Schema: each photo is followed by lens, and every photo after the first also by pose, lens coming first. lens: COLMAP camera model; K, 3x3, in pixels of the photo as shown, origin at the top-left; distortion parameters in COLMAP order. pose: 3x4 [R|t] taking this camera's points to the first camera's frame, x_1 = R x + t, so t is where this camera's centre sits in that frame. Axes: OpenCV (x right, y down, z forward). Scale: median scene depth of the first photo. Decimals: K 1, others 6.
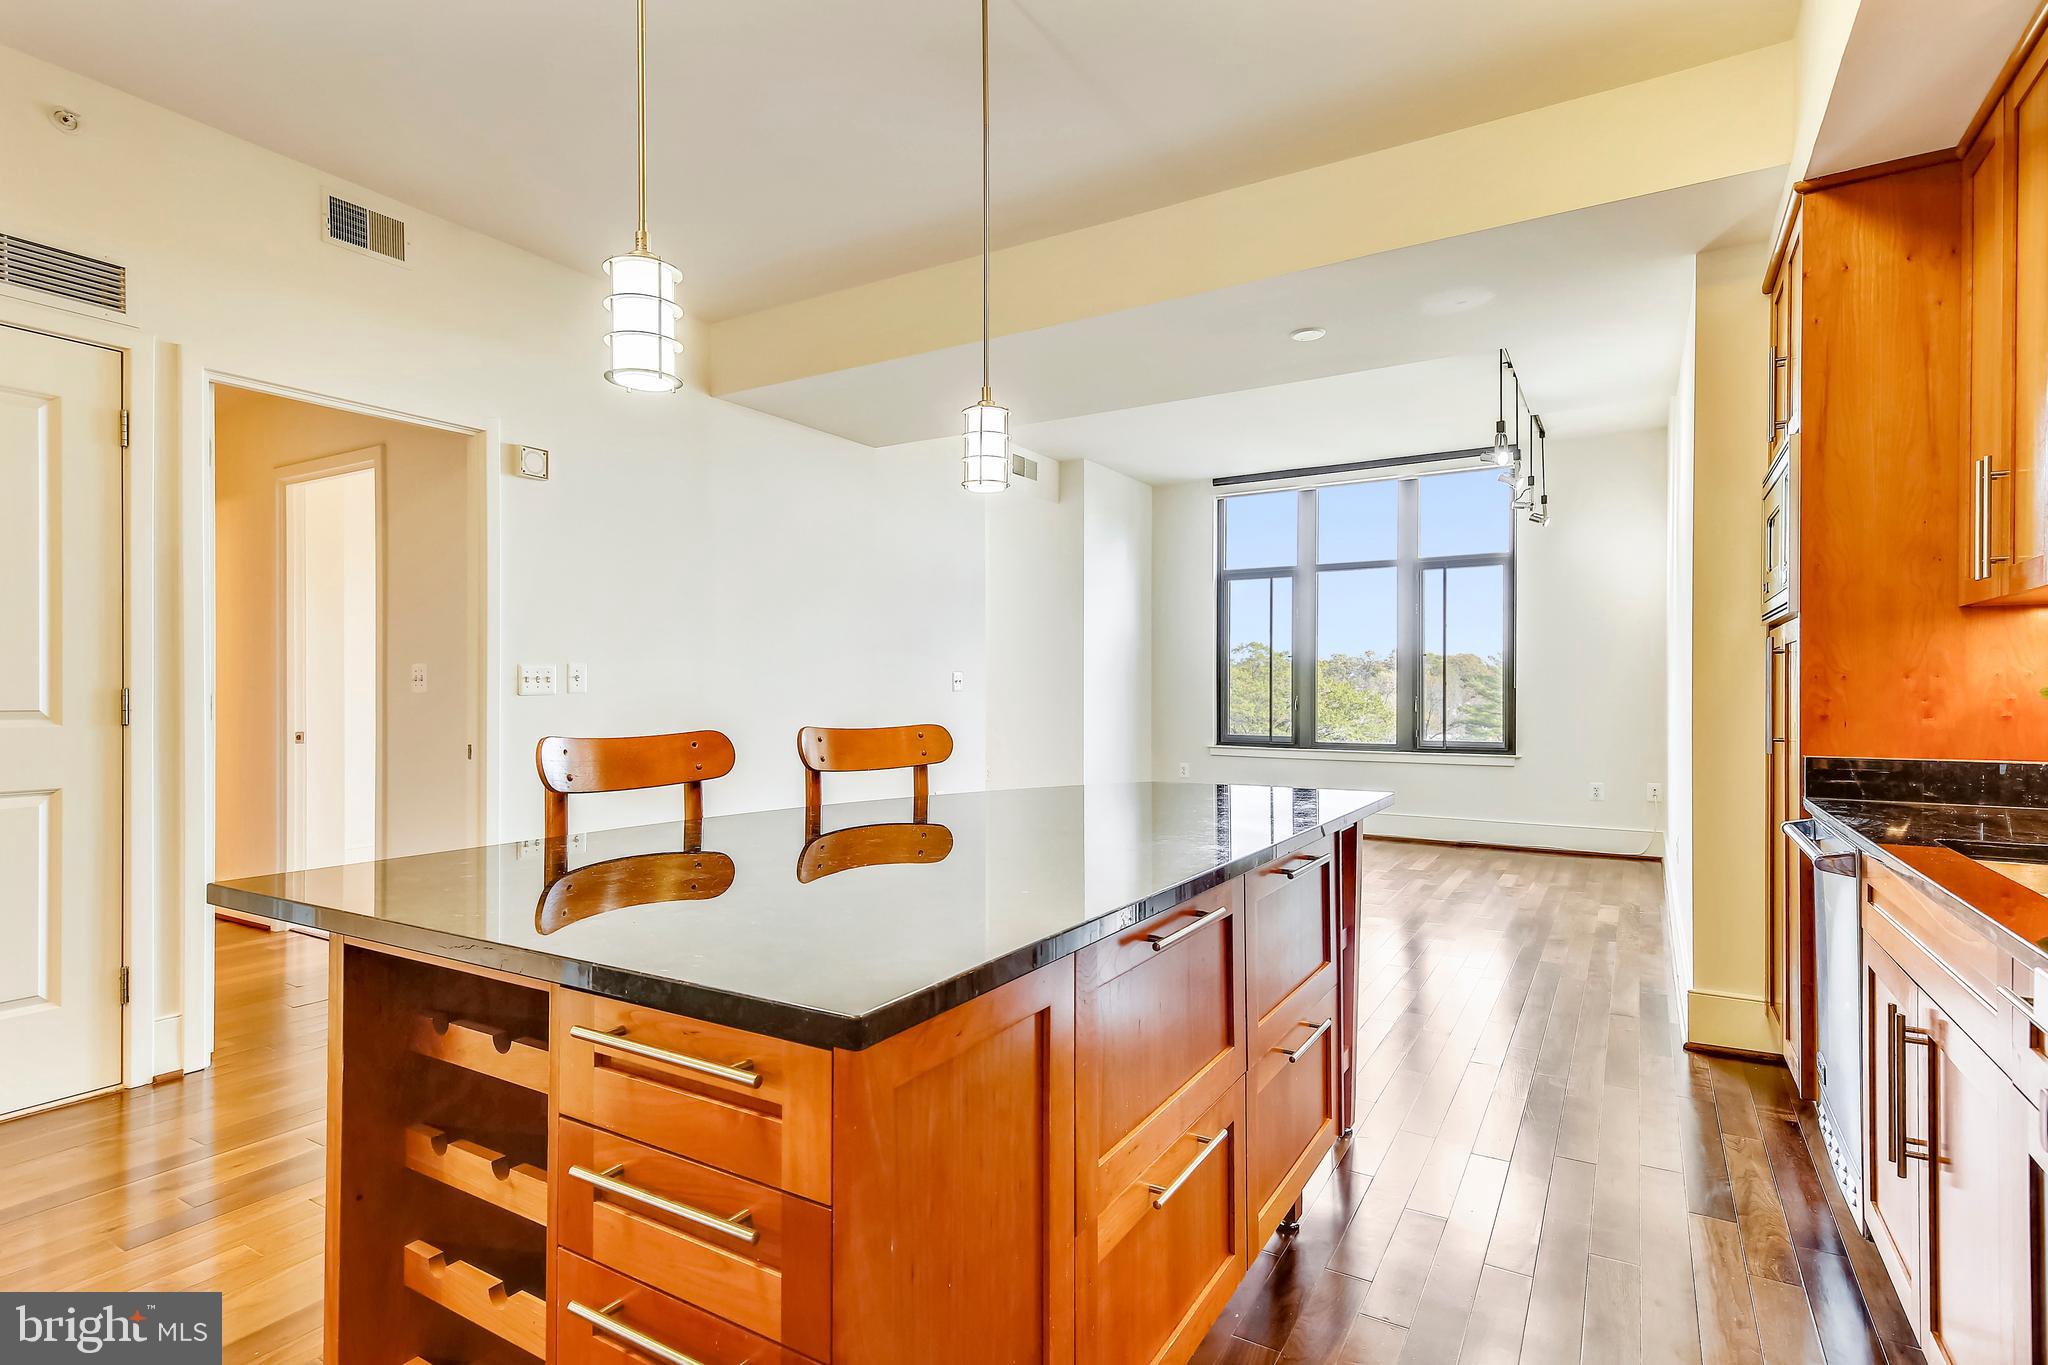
lens RADIAL K [[1034.0, 0, 1028.0], [0, 1034.0, 689.7], [0, 0, 1]] dist [0.025804, -0.000143]
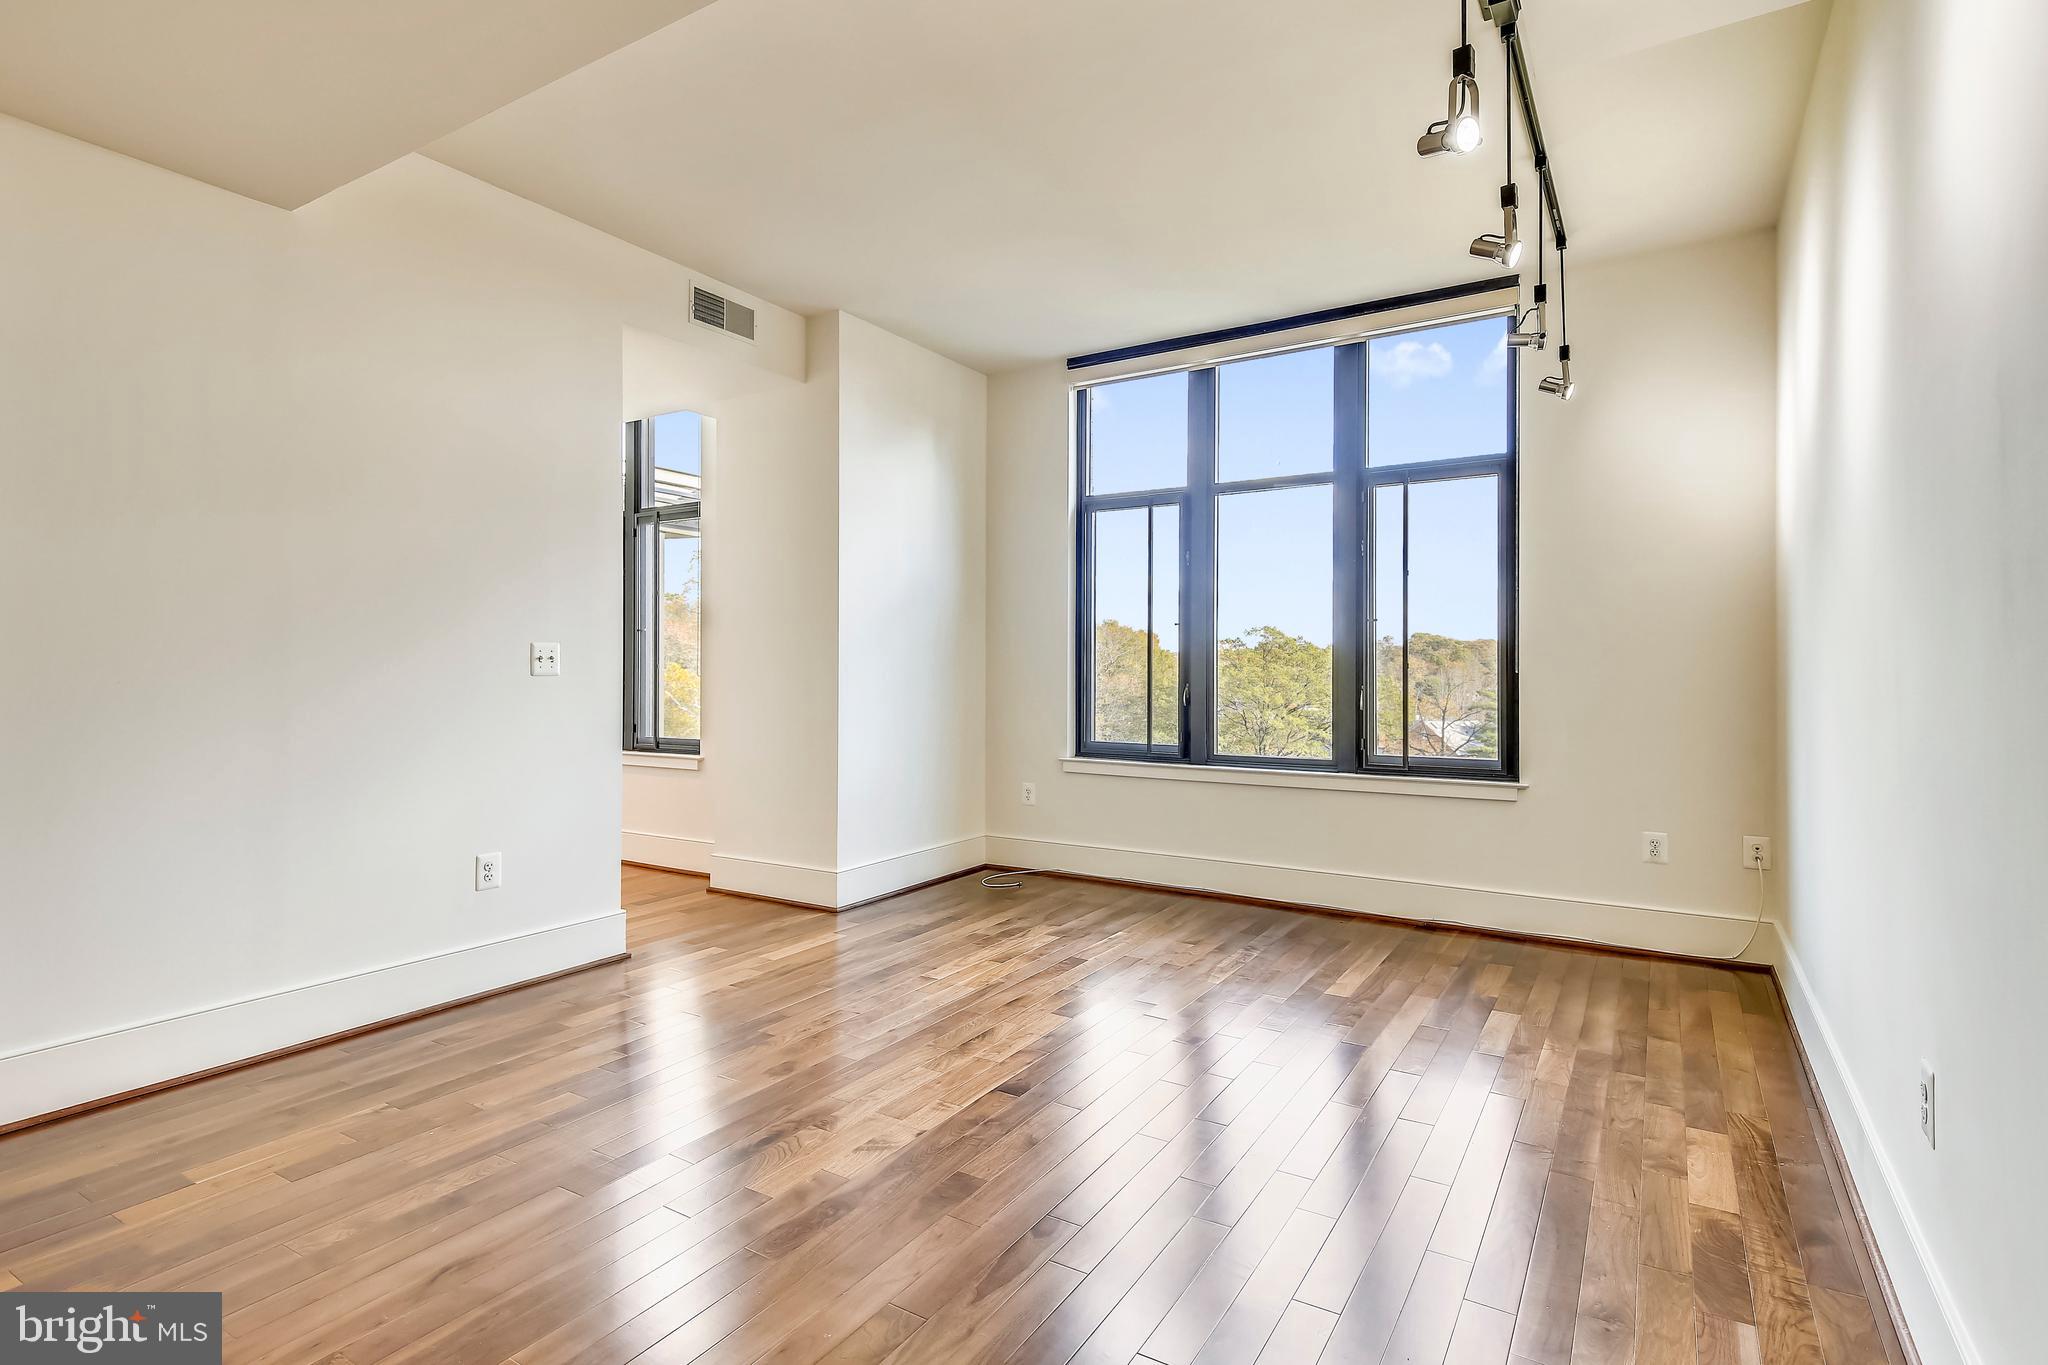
lens RADIAL K [[1034.0, 0, 1038.5], [0, 1034.0, 664.7], [0, 0, 1]] dist [0.025804, -0.000143]
pose [[0.999991, 0.000022, -0.004206, 0.180274], [-0.000041, 0.999990, -0.004576, -0.003201], [0.004206, 0.004576, 0.999981, 0.368108]]
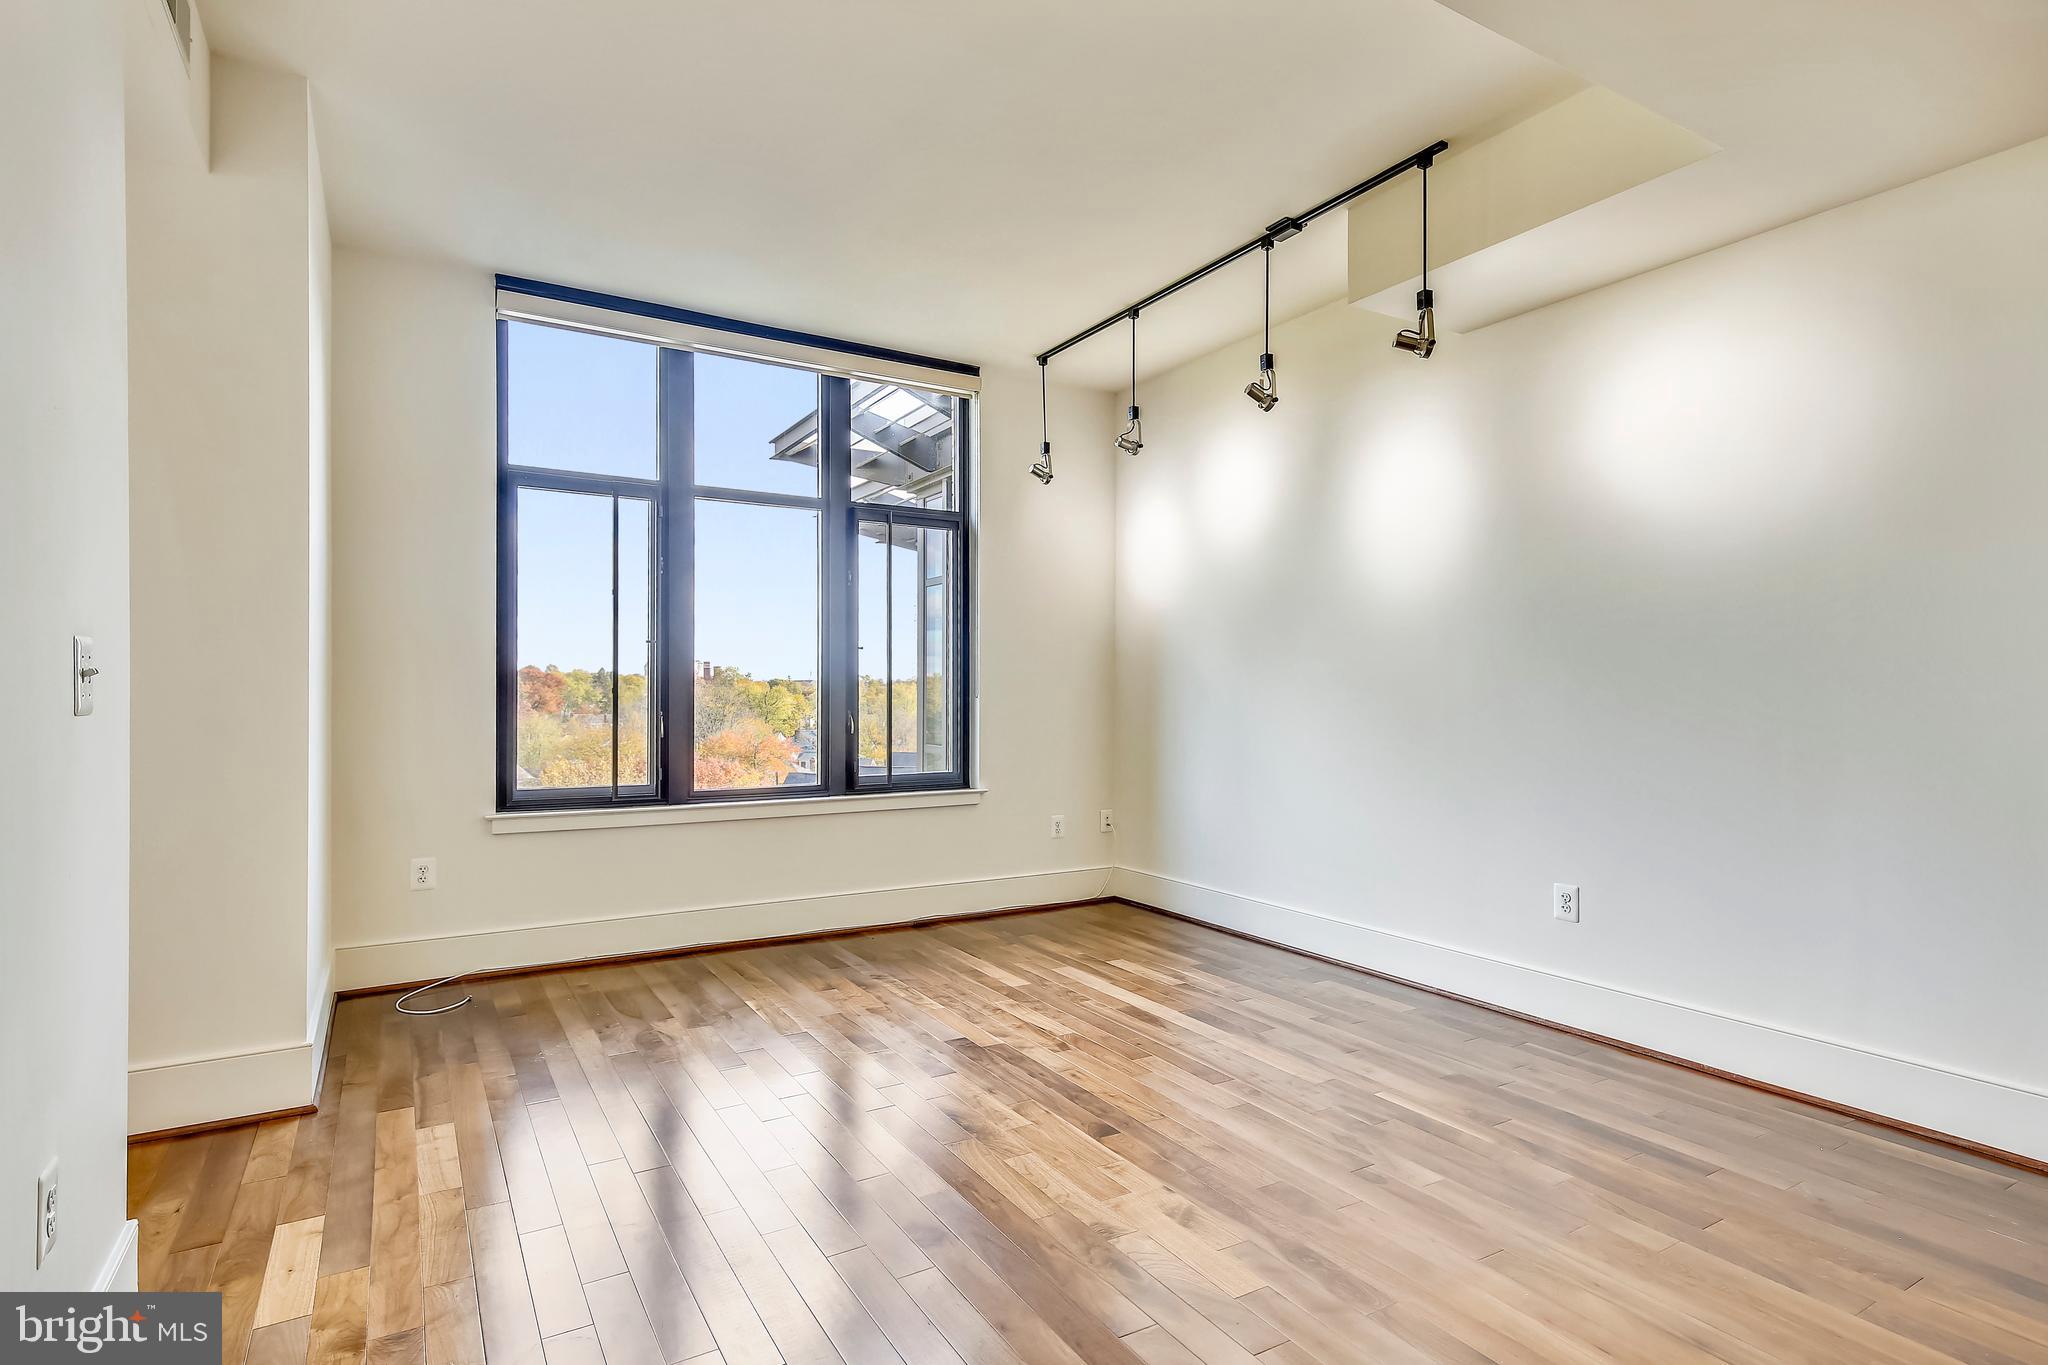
lens RADIAL K [[1034.0, 0, 1044.4], [0, 1034.0, 695.2], [0, 0, 1]] dist [0.025804, -0.000143]
pose [[0.456047, -0.000125, 0.889956, -0.159452], [0.003169, 0.999994, -0.001483, -0.001386], [-0.889950, 0.003497, 0.456045, 0.599180]]
